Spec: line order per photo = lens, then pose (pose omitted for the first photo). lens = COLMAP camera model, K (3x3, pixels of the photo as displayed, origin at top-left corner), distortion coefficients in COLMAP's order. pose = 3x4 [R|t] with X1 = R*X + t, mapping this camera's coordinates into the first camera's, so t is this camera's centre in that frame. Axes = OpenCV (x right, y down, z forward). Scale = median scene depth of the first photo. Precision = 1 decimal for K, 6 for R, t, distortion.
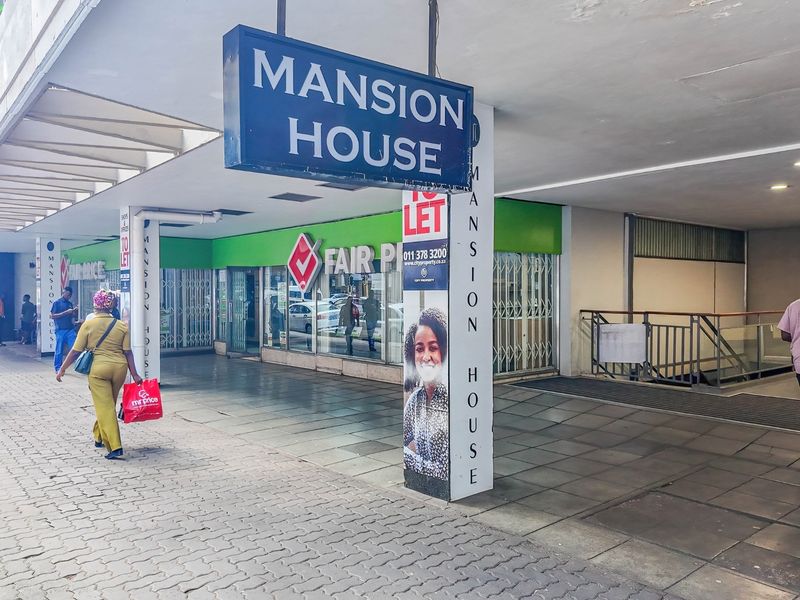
lens RADIAL K [[613.5, 0, 400.0], [0, 613.5, 300.0], [0, 0, 1]] dist [0.099798, -0.147920]
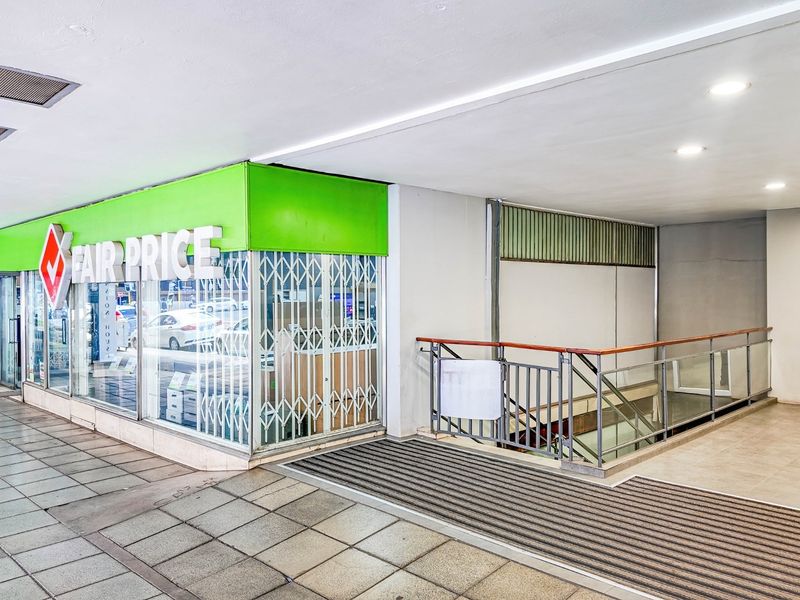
lens RADIAL K [[613.5, 0, 400.0], [0, 613.5, 300.0], [0, 0, 1]] dist [0.099798, -0.147920]
pose [[0.995161, -0.004183, 0.098168, 0.226666], [0.004360, 0.999989, -0.001587, -0.026887], [-0.098161, 0.002007, 0.995169, 0.358223]]
